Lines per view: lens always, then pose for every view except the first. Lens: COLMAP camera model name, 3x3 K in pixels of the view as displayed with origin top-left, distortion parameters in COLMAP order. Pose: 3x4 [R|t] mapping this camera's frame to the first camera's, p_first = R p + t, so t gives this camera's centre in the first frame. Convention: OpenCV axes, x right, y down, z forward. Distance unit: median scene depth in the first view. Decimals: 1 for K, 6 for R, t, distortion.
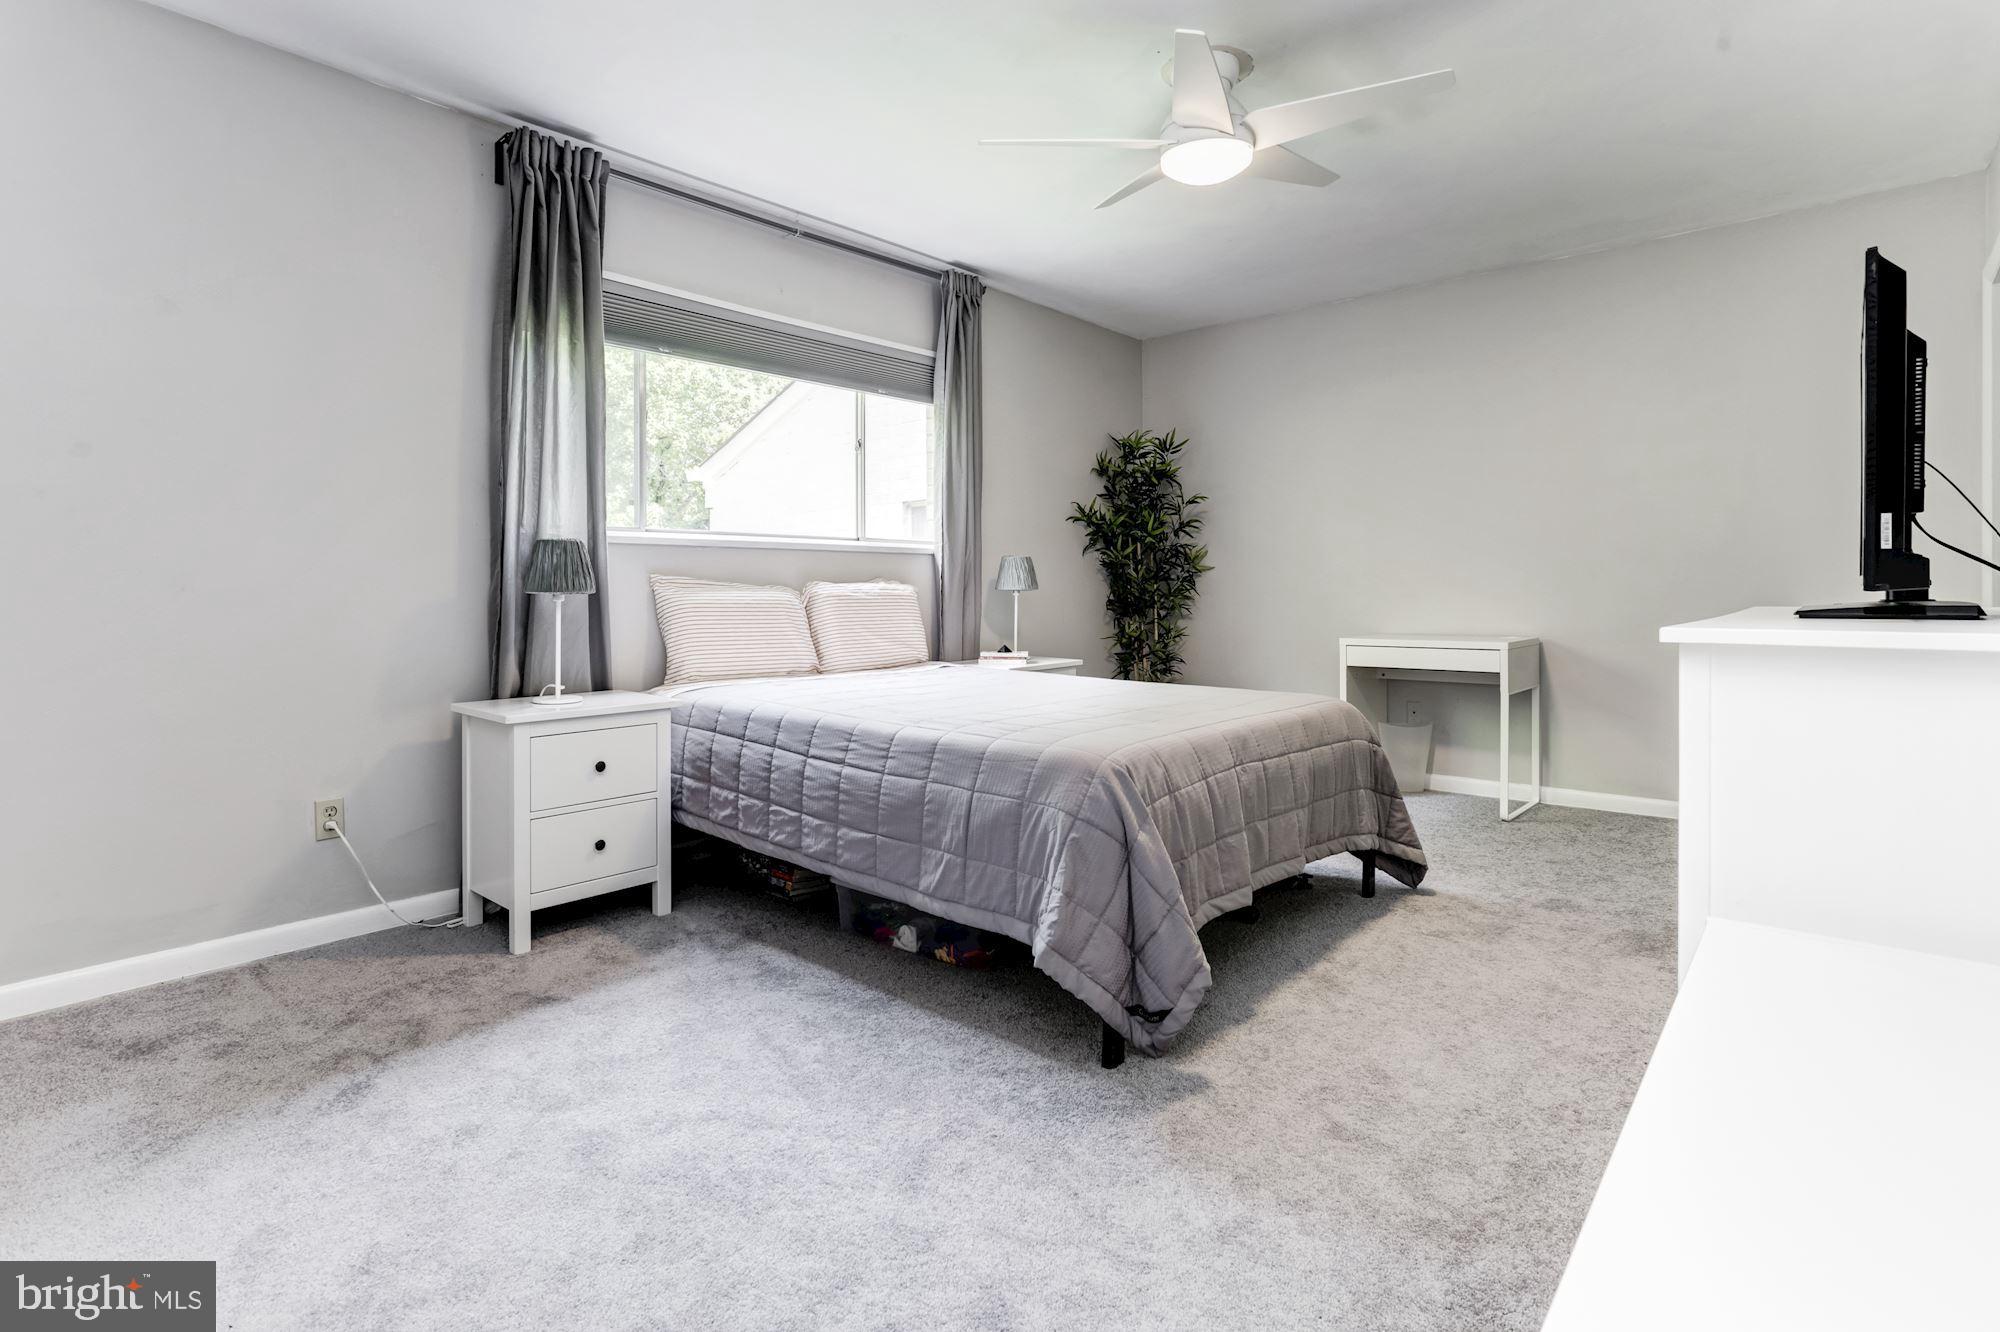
lens RADIAL K [[1009.9, 0, 896.9], [0, 1009.9, 602.9], [0, 0, 1]] dist [-0.022928, 0.011690]
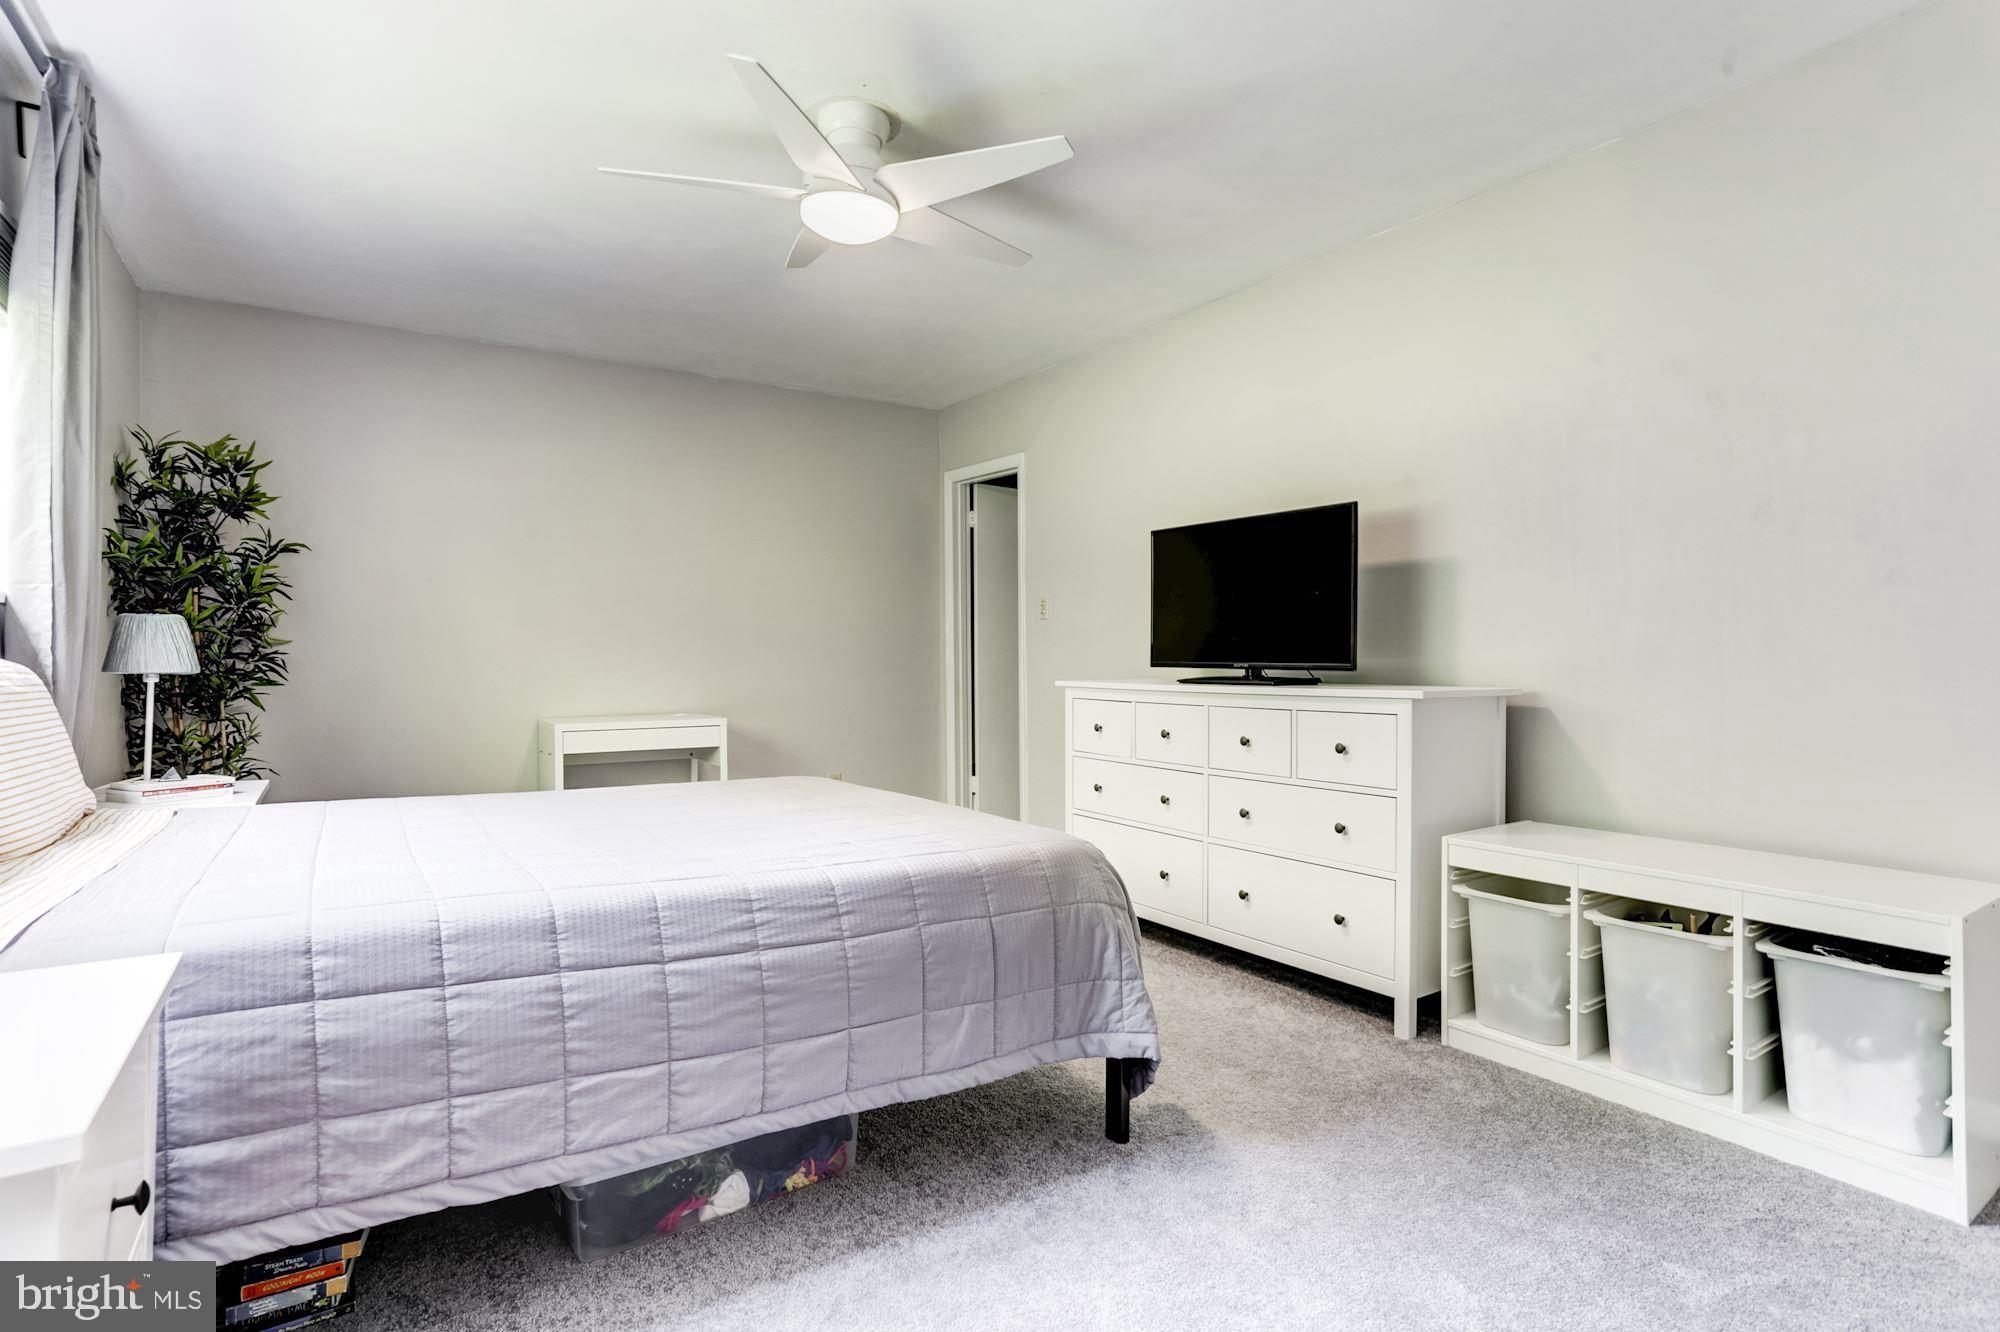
lens RADIAL K [[1009.9, 0, 994.8], [0, 1009.9, 664.7], [0, 0, 1]] dist [-0.022928, 0.011690]
pose [[0.185543, 0.007657, 0.982606, -0.602357], [0.011078, 0.999890, -0.009884, -0.009340], [-0.982574, 0.012719, 0.185438, 0.687824]]
